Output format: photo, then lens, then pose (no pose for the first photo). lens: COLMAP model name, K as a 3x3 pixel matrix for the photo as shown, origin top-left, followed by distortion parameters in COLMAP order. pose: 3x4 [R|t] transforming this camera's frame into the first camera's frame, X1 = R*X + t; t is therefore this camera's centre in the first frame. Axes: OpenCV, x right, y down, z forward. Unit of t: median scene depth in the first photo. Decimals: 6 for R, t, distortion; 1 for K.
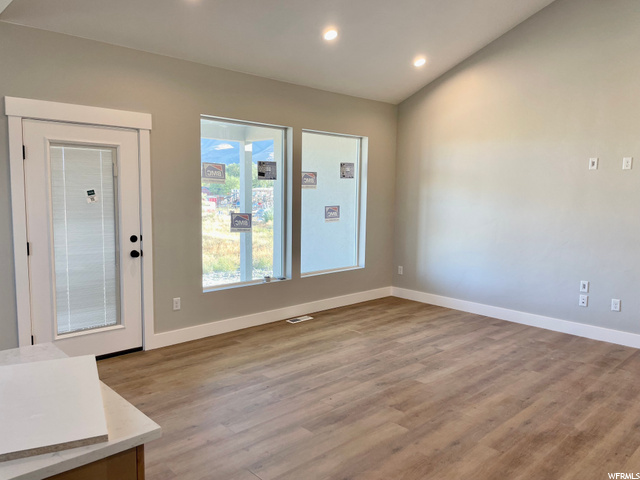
lens RADIAL K [[485.4, 0, 320.0], [0, 485.4, 240.0], [0, 0, 1]] dist [0.103361, -0.131799]
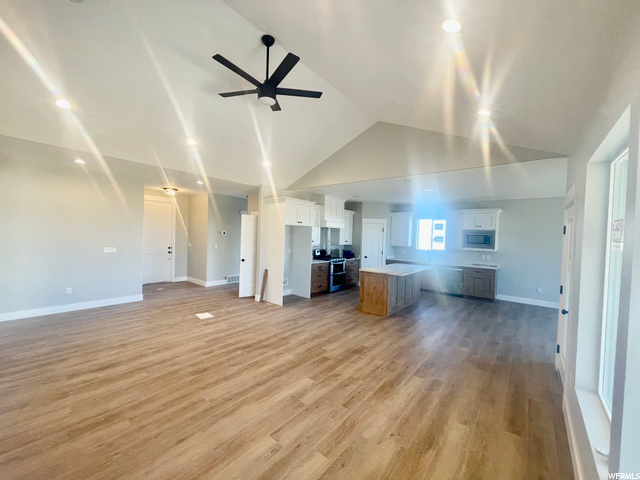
lens RADIAL K [[257.9, 0, 320.0], [0, 257.9, 240.0], [0, 0, 1]] dist [-0.002676, 0.000043]
pose [[-0.991512, -0.044325, -0.122222, 0.280488], [-0.059410, 0.990667, 0.122678, -0.188886], [0.115644, 0.128898, -0.984892, 1.651488]]
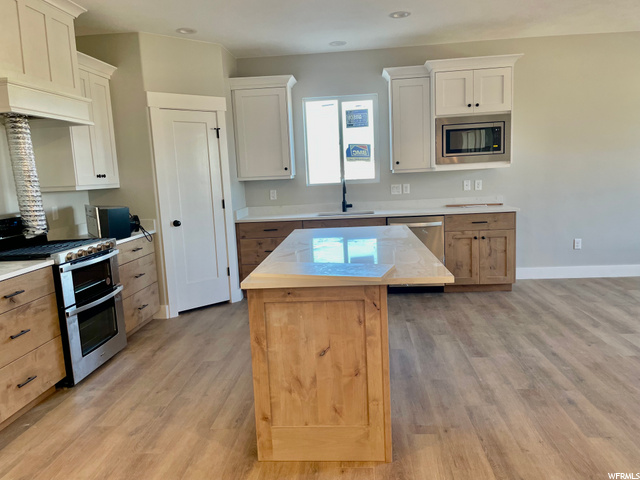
lens RADIAL K [[485.4, 0, 320.0], [0, 485.4, 240.0], [0, 0, 1]] dist [0.103361, -0.131799]
pose [[-0.741342, 0.113841, -0.661402, 0.194497], [-0.032958, 0.978144, 0.205300, -0.039810], [0.670318, 0.173996, -0.721387, 0.784735]]
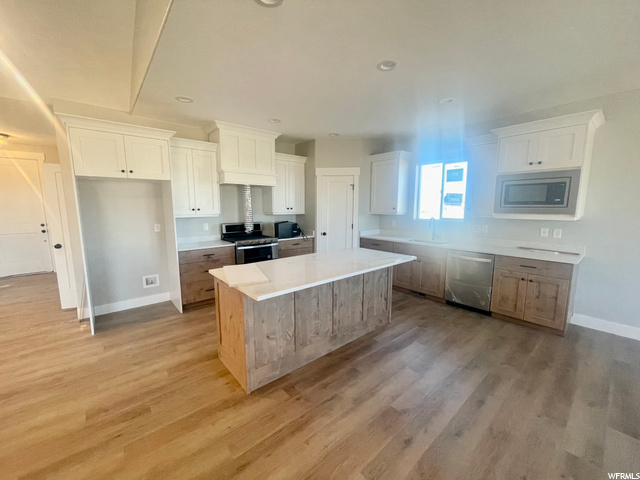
lens RADIAL K [[257.9, 0, 320.0], [0, 257.9, 240.0], [0, 0, 1]] dist [-0.002676, 0.000043]
pose [[-0.998526, -0.021428, 0.049873, -0.388528], [-0.009001, 0.971430, 0.237158, -0.086576], [-0.053530, 0.236359, -0.970190, 0.883187]]
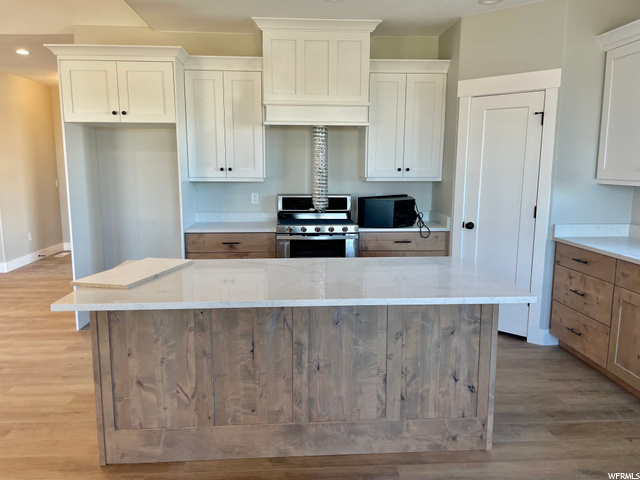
lens RADIAL K [[485.4, 0, 320.0], [0, 485.4, 240.0], [0, 0, 1]] dist [0.103361, -0.131799]
pose [[-0.767134, -0.112684, 0.631512, -0.781278], [0.052935, 0.969973, 0.237382, -0.063501], [-0.639299, 0.215533, -0.738135, 0.684799]]
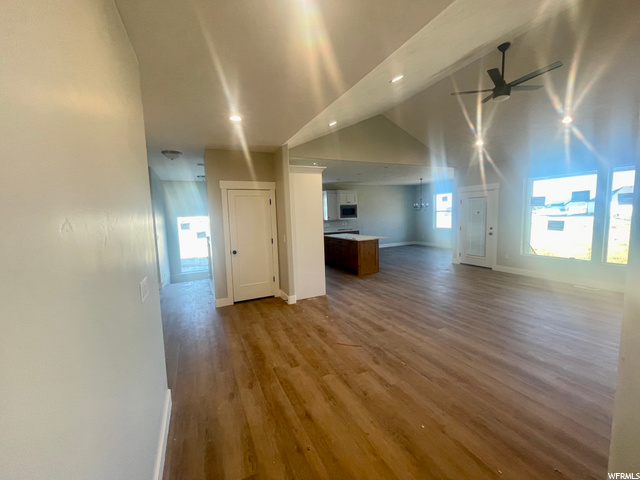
lens RADIAL K [[257.9, 0, 320.0], [0, 257.9, 240.0], [0, 0, 1]] dist [-0.002676, 0.000043]
pose [[-0.302754, 0.089190, -0.948886, 1.463399], [-0.071362, 0.990695, 0.115889, -0.042524], [0.950393, 0.102800, -0.293572, 0.575502]]
